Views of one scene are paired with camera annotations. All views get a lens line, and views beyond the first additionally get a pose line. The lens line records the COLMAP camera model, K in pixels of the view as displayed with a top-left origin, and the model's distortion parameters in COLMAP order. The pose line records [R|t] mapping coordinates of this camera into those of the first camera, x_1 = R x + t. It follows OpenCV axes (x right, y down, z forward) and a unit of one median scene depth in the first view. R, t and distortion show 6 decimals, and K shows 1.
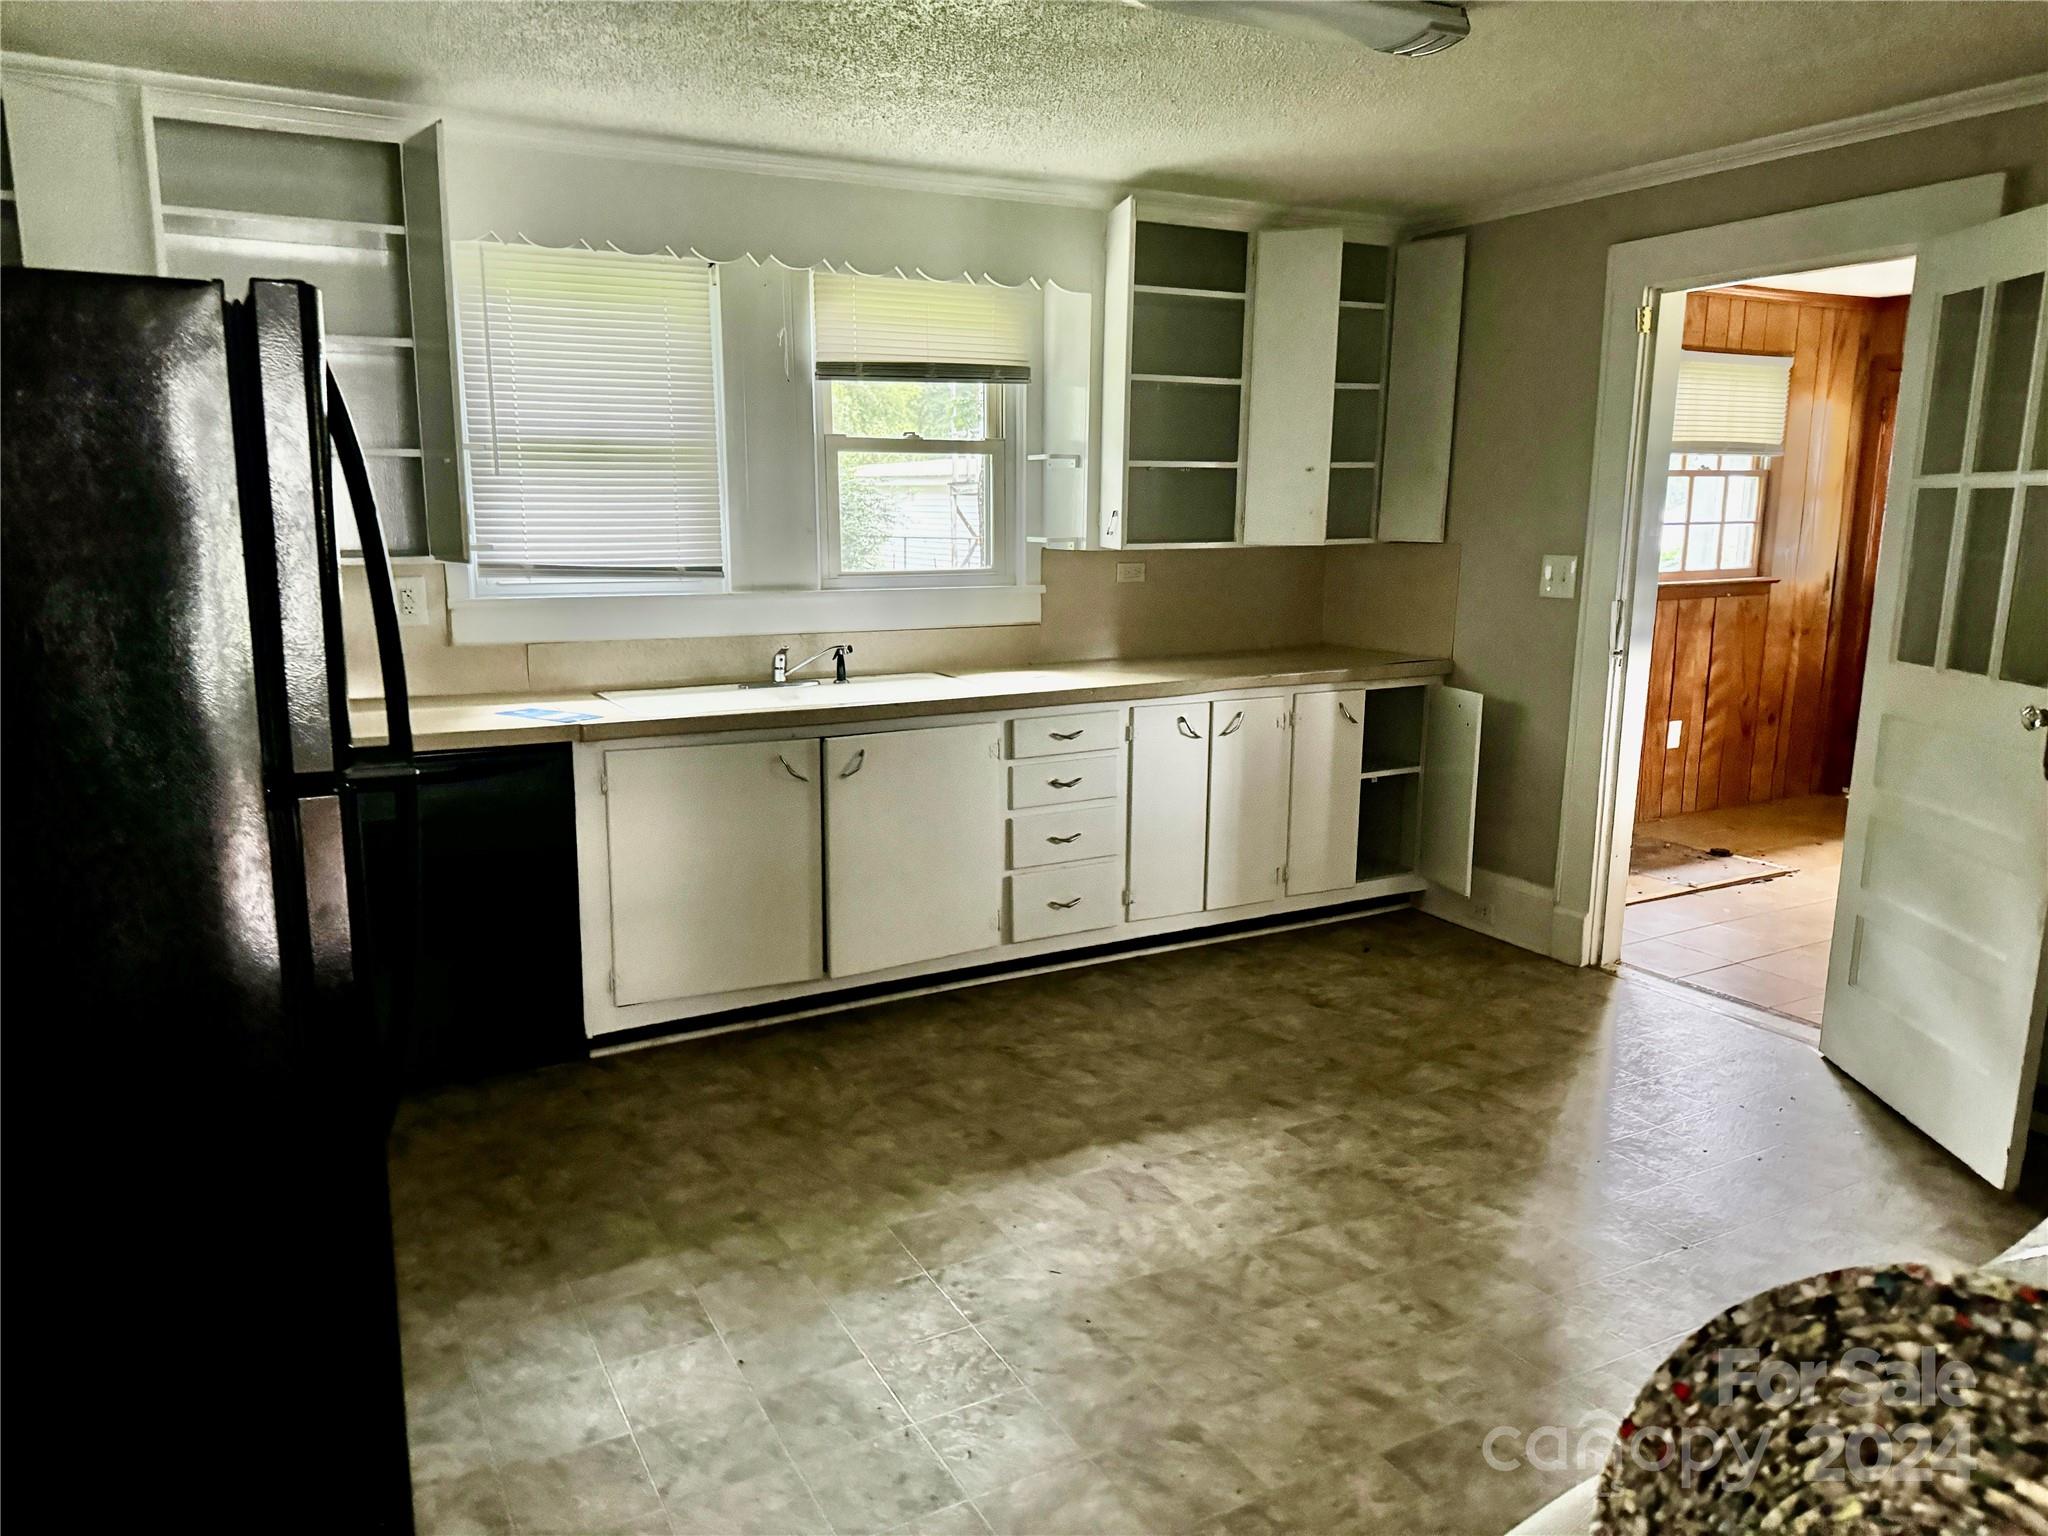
lens RADIAL K [[1451.7, 0, 1007.0], [0, 1451.7, 785.9], [0, 0, 1]] dist [0.048124, -0.037606]
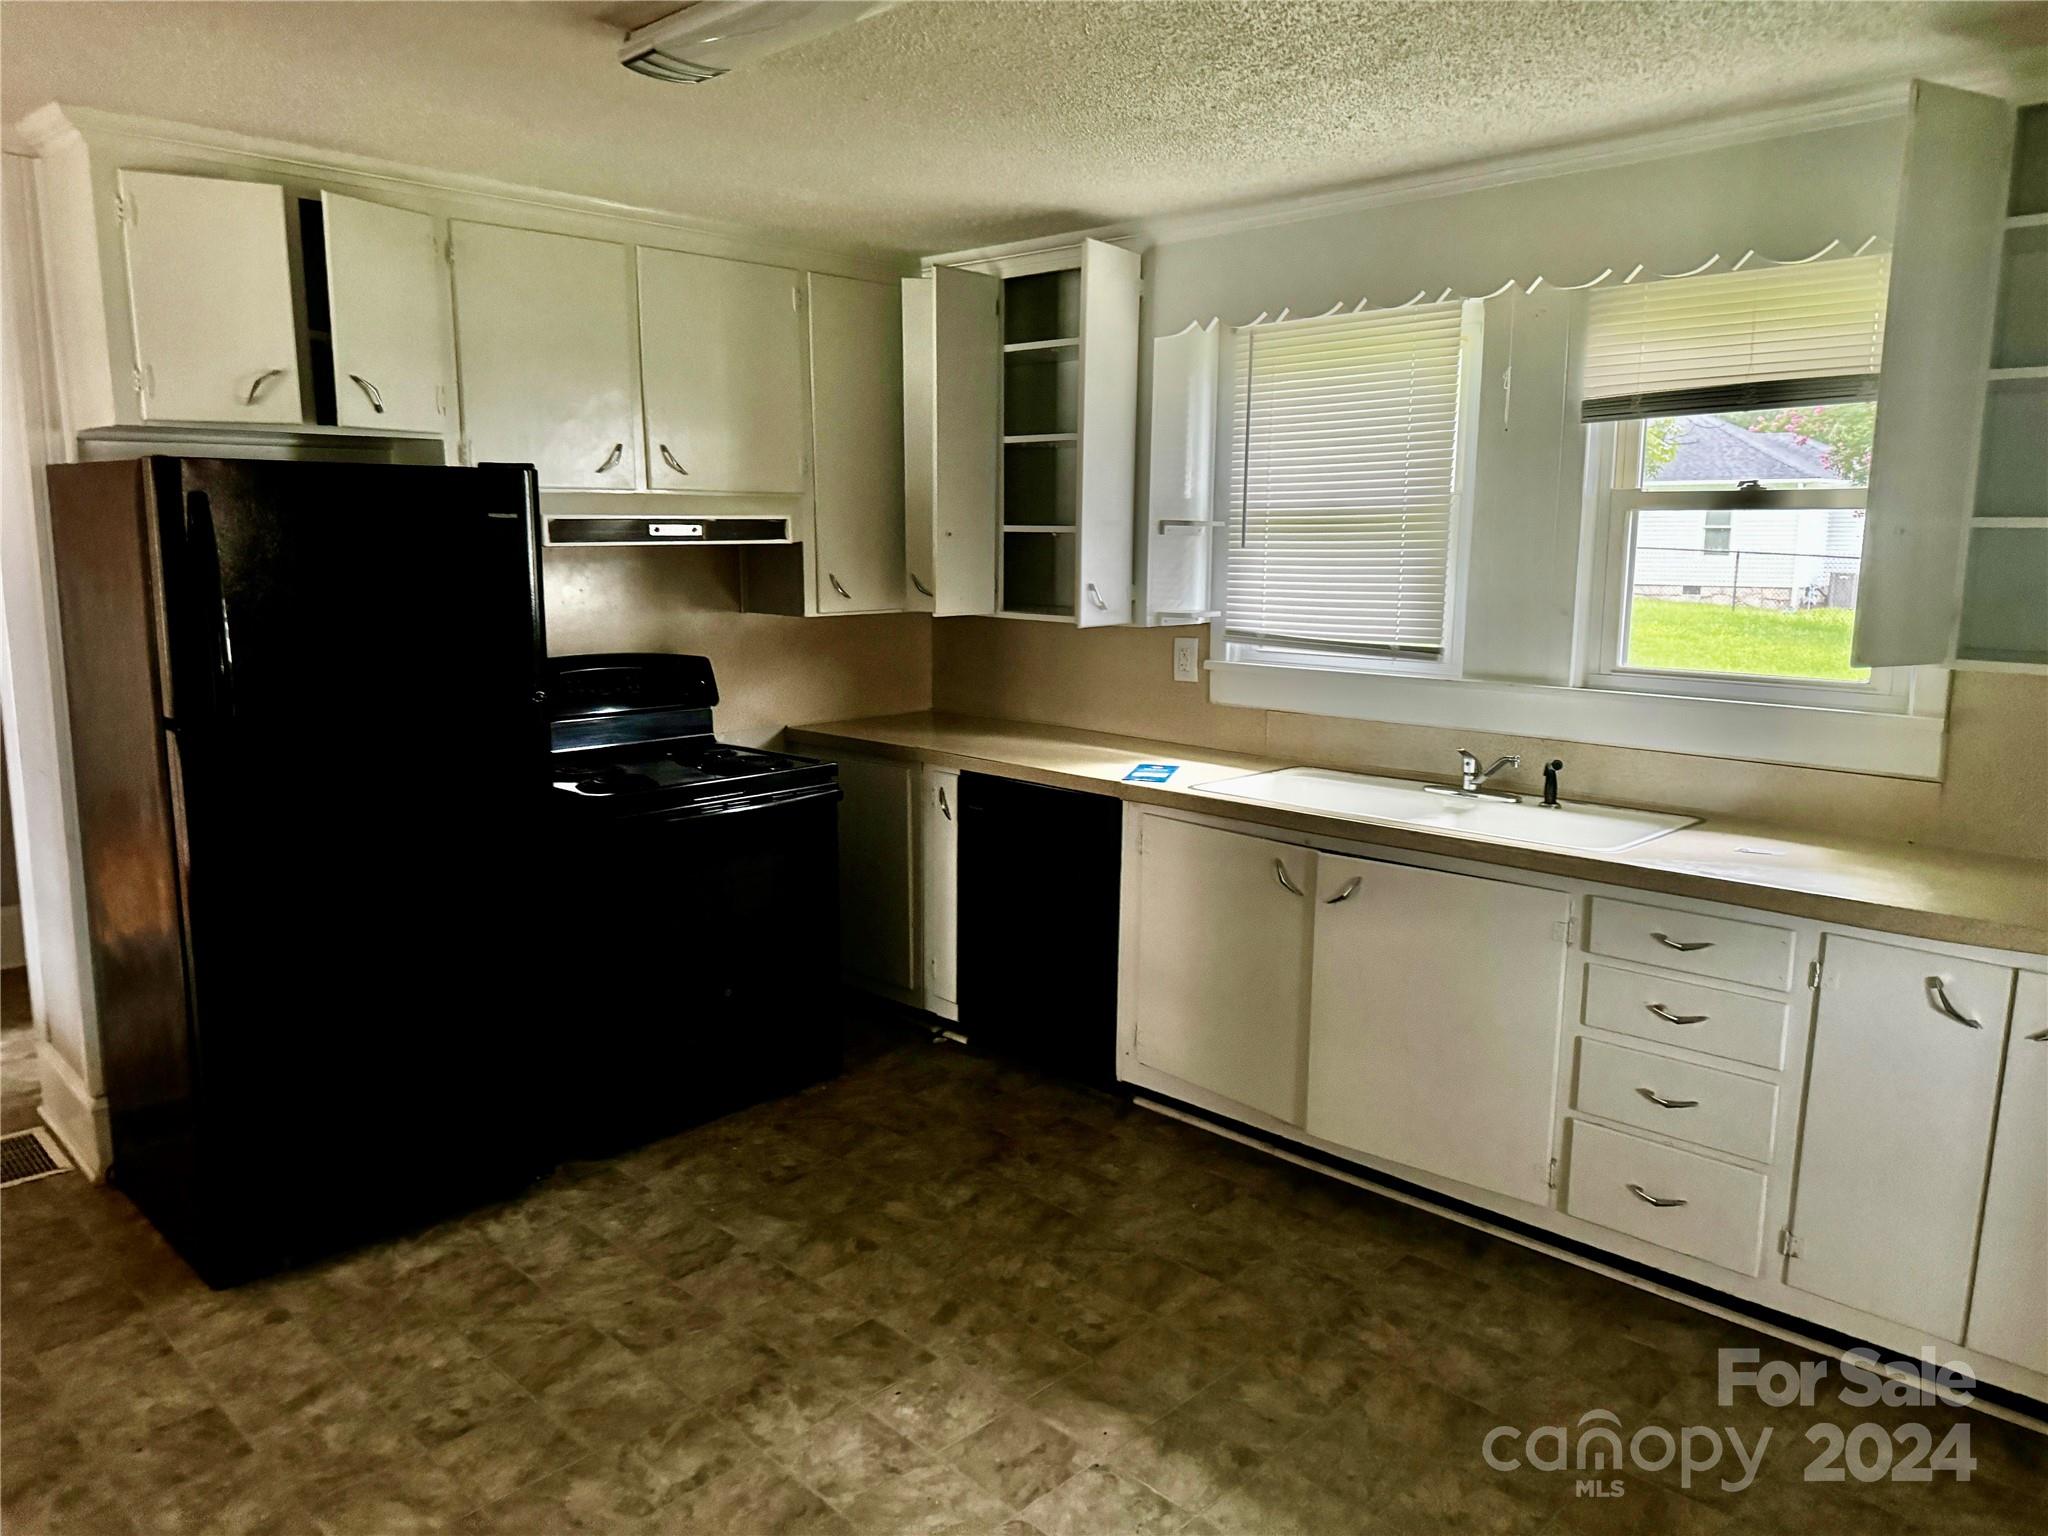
lens RADIAL K [[1451.7, 0, 1010.1], [0, 1451.7, 748.6], [0, 0, 1]] dist [0.048124, -0.037606]
pose [[0.262363, 0.138189, -0.955023, 0.605959], [-0.185749, 0.978417, 0.090546, -0.130337], [0.946923, 0.153638, 0.282369, 0.550654]]
